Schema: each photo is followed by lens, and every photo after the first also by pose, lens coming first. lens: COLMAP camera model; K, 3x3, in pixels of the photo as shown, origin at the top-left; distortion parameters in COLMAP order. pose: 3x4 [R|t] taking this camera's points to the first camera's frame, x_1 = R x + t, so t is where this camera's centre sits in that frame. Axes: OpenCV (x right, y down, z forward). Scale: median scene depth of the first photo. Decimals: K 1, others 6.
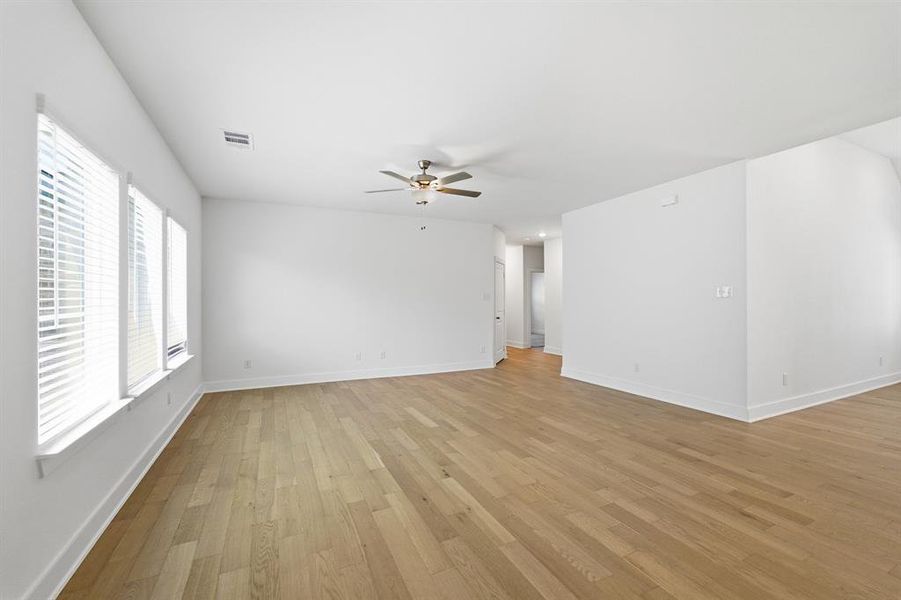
lens RADIAL K [[377.5, 0, 450.5], [0, 377.5, 300.0], [0, 0, 1]] dist [-0.027677, 0.000355]
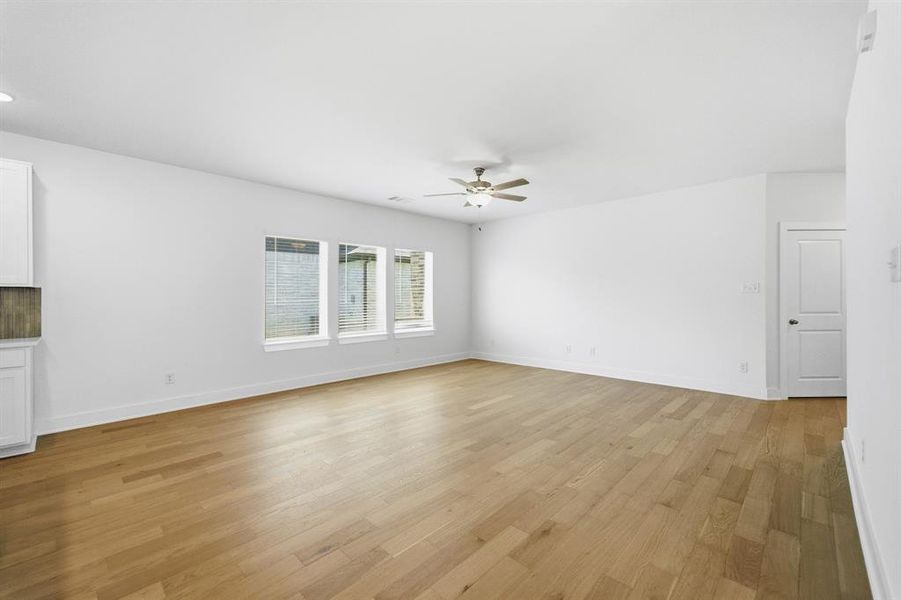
lens RADIAL K [[374.7, 0, 447.4], [0, 374.7, 299.8], [0, 0, 1]] dist [-0.000376, 0.000211]
pose [[0.351591, 0.007157, -0.936126, 1.050178], [0.009431, 0.999893, 0.011186, 0.000811], [0.936106, -0.012761, 0.351486, 0.595066]]
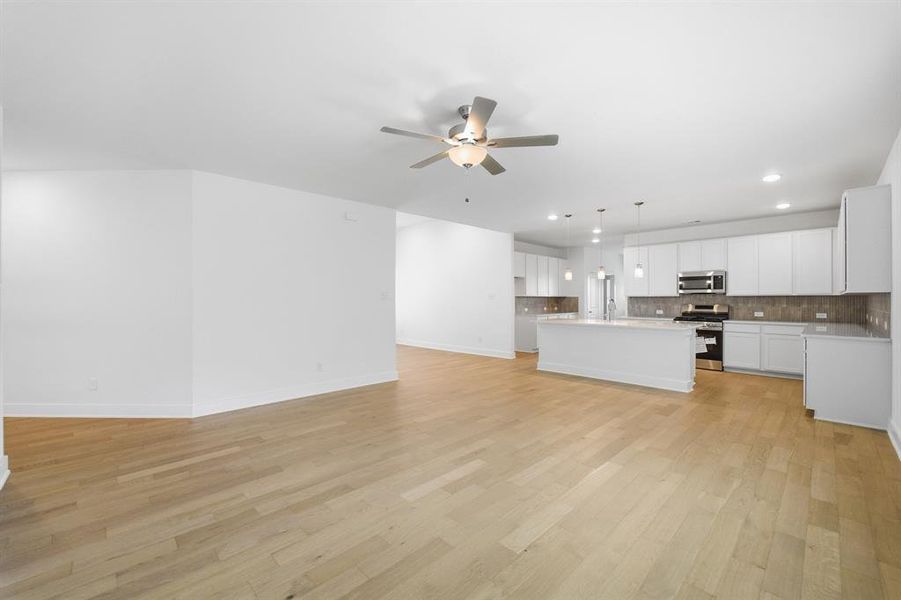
lens RADIAL K [[372.9, 0, 449.9], [0, 372.9, 296.8], [0, 0, 1]] dist [-0.001662, -0.000047]
pose [[-0.330443, 0.012879, 0.943738, -0.823989], [-0.004296, 0.999876, -0.015149, 0.004932], [-0.943816, -0.009061, -0.330347, 1.434528]]
